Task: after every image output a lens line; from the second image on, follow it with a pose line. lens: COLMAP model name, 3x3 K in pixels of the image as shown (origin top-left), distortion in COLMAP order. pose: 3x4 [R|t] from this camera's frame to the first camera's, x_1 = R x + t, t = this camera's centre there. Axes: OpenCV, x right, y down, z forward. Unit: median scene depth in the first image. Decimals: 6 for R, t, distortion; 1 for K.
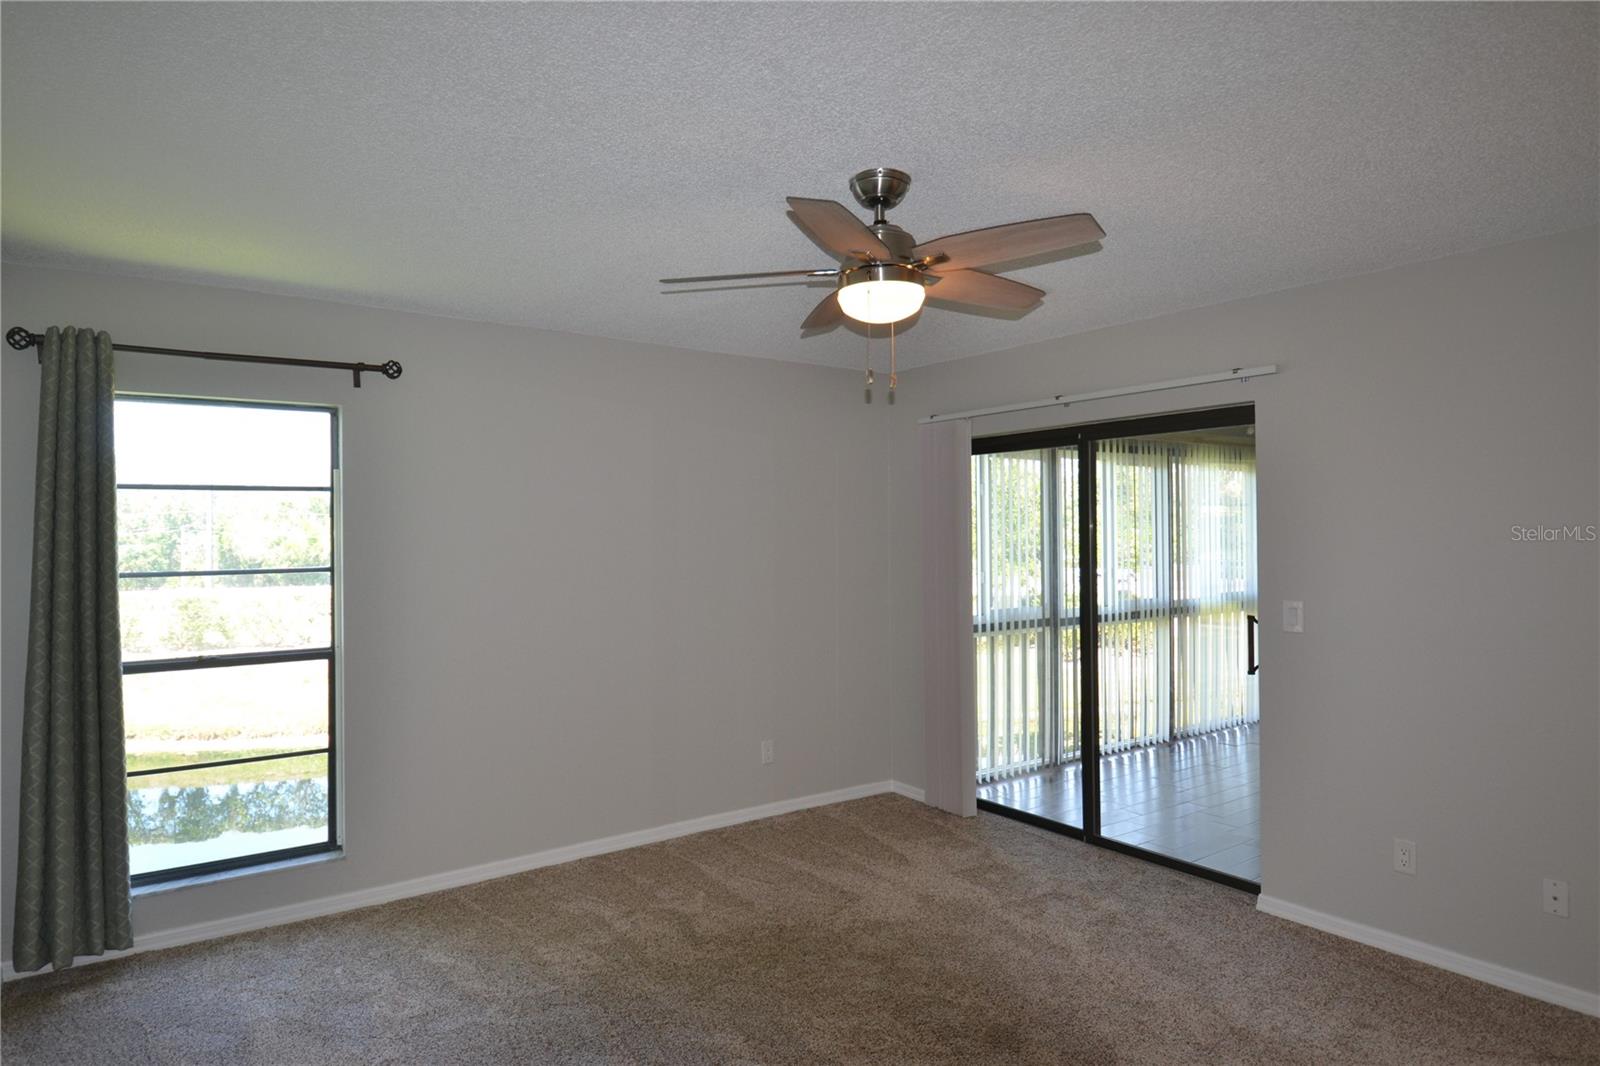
lens RADIAL K [[951.9, 0, 799.4], [0, 951.9, 529.6], [0, 0, 1]] dist [0.040114, -0.038794]
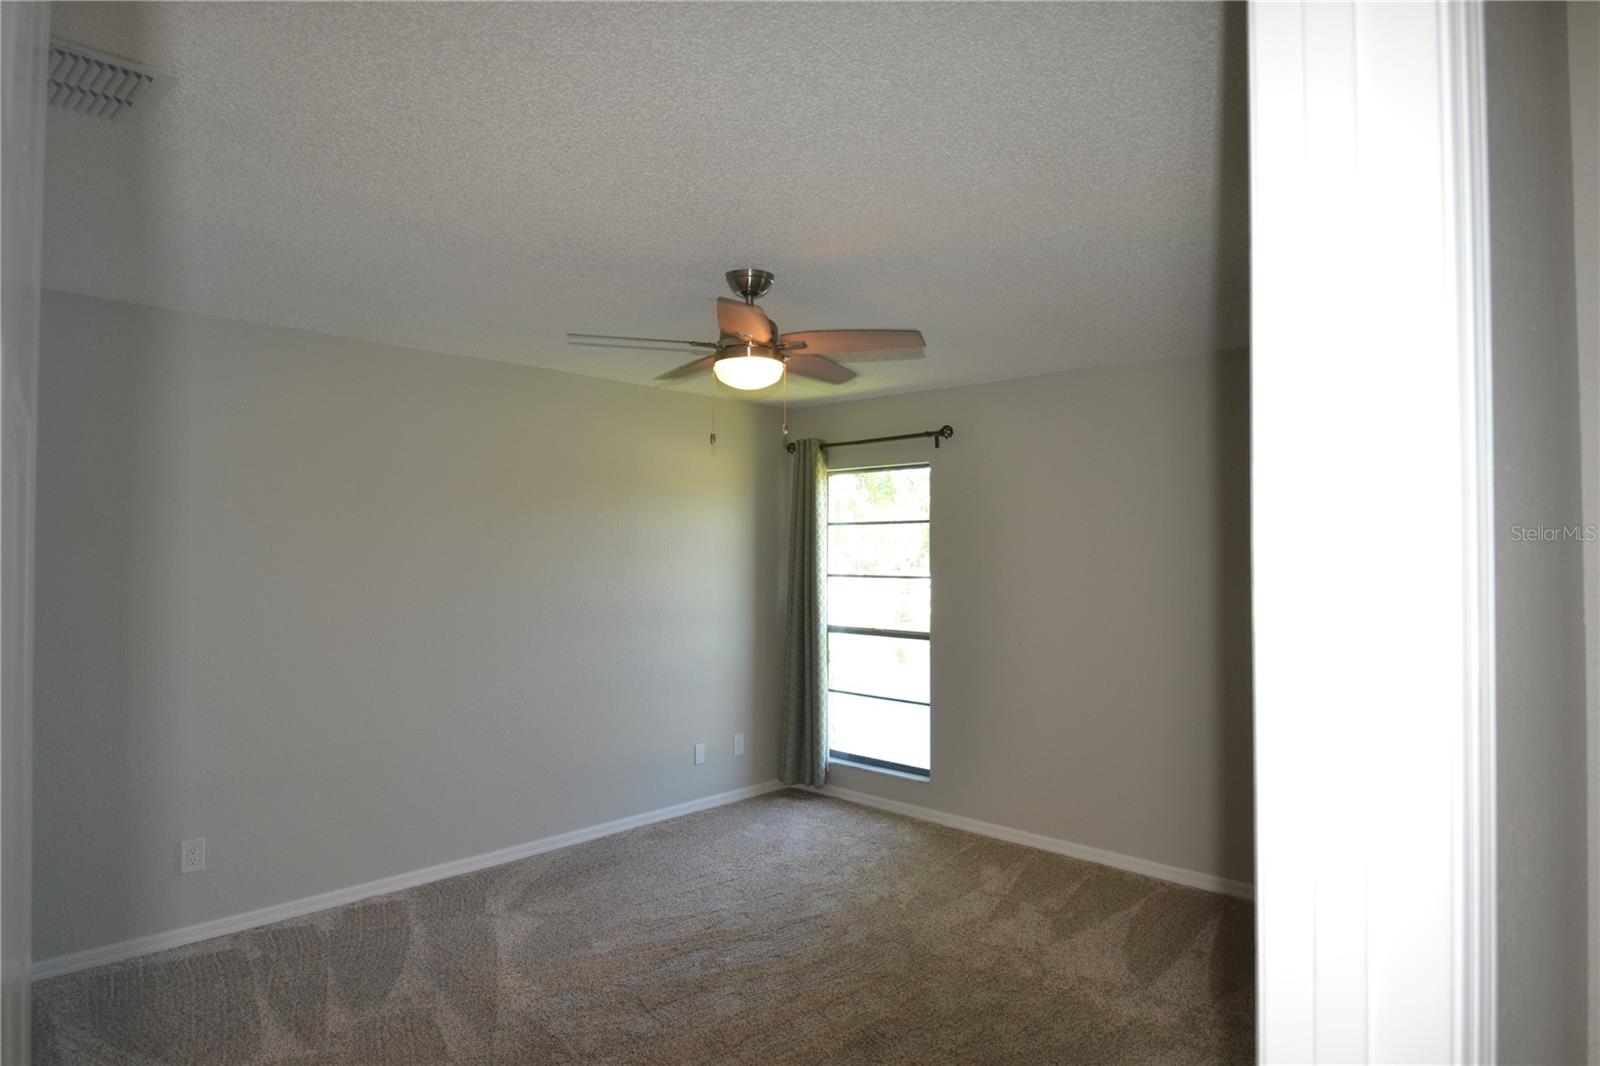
lens RADIAL K [[951.9, 0, 802.3], [0, 951.9, 531.9], [0, 0, 1]] dist [0.040114, -0.038794]
pose [[0.200159, -0.005266, -0.979749, 0.742471], [-0.003853, 0.999974, -0.006162, -0.014767], [0.979756, 0.005009, 0.200134, 0.461786]]
